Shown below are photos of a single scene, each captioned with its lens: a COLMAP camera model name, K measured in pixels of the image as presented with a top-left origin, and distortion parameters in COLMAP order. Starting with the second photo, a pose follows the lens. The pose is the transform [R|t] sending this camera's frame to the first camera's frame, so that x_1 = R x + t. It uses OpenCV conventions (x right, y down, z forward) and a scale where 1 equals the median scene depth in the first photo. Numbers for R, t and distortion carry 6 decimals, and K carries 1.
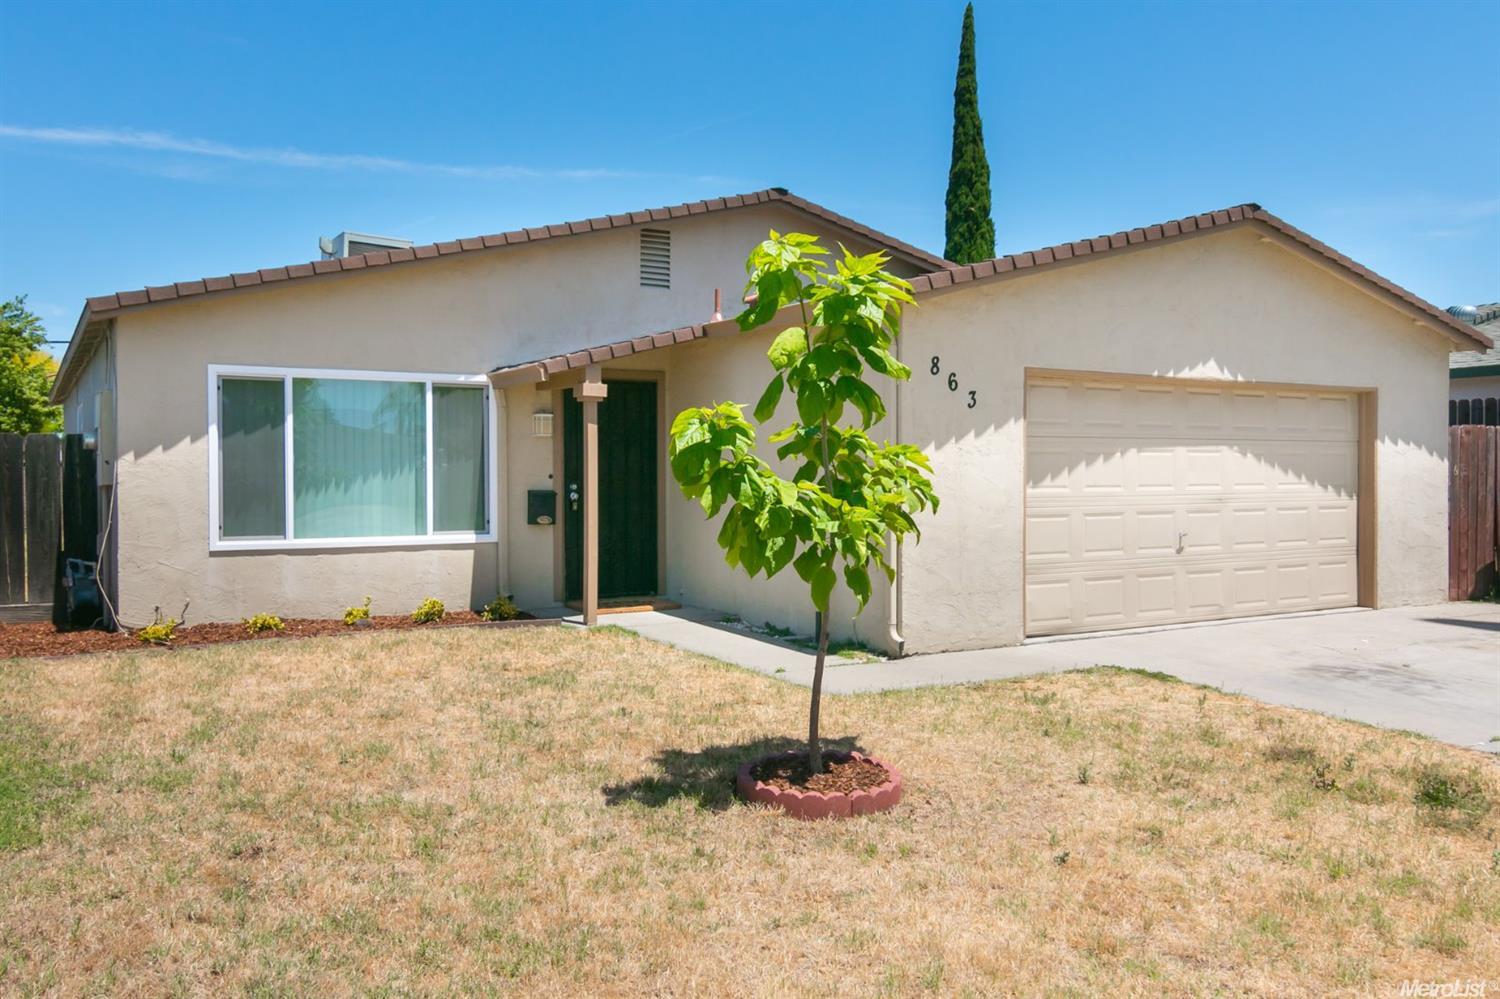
lens RADIAL K [[1175.1, 0, 750.0], [0, 1175.1, 499.5], [0, 0, 1]] dist [0.000845, 0.001065]
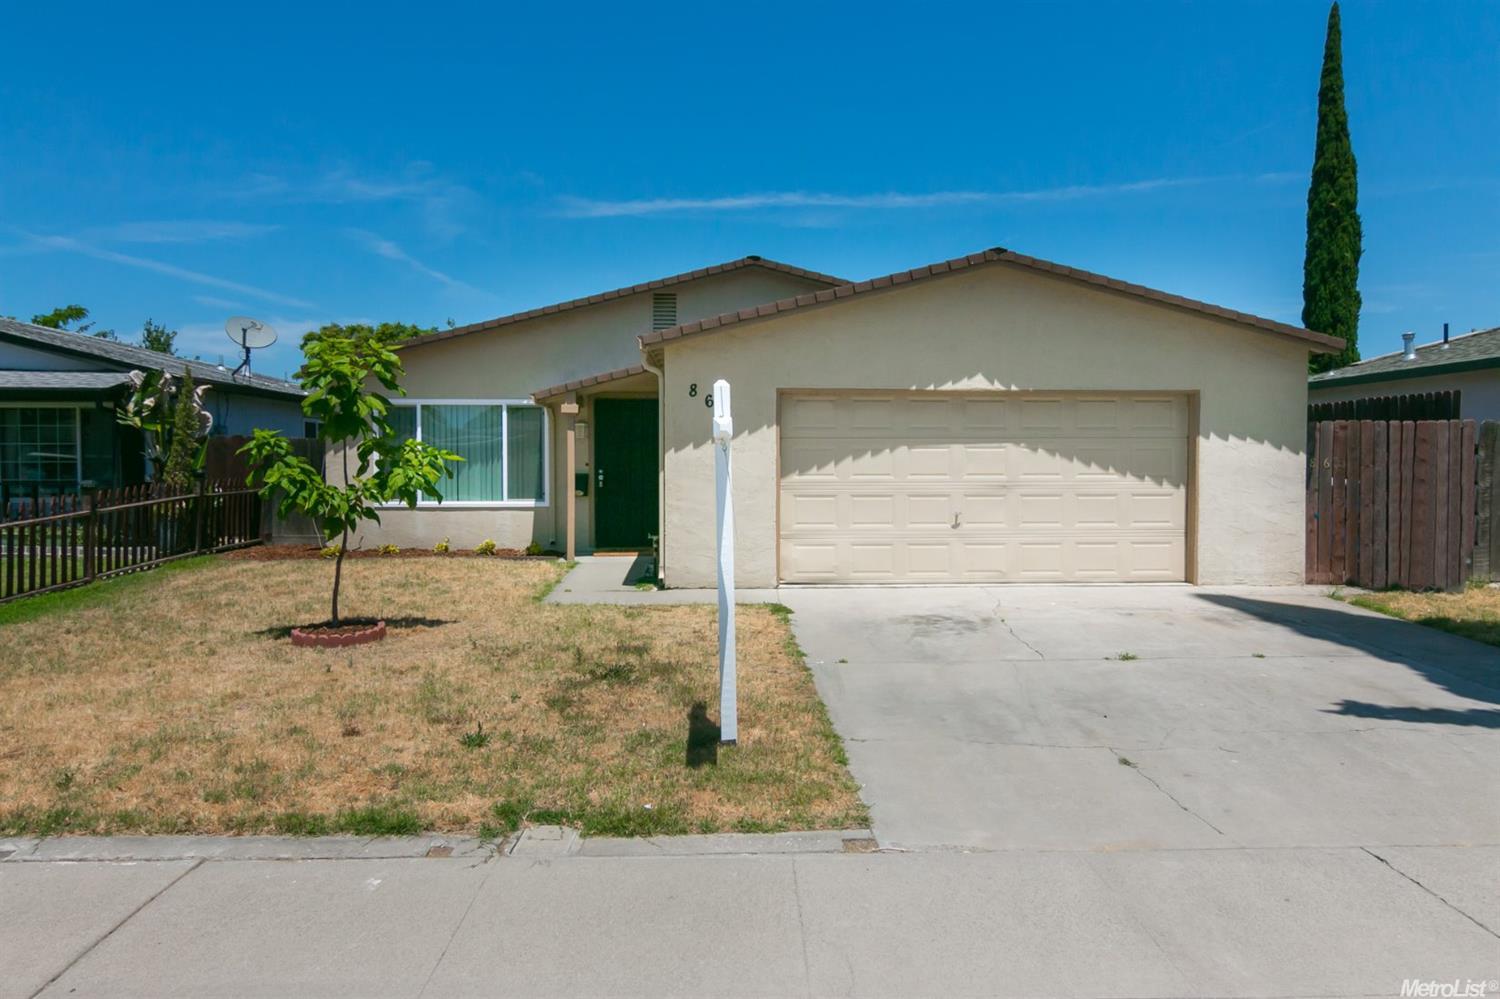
lens RADIAL K [[990.4, 0, 750.0], [0, 990.4, 499.5], [0, 0, 1]] dist [-0.000485, -0.000909]
pose [[0.894349, 0.021357, -0.446859, 0.607236], [-0.012536, 0.999664, 0.022689, -0.006397], [0.447193, -0.014690, 0.894317, -0.049365]]
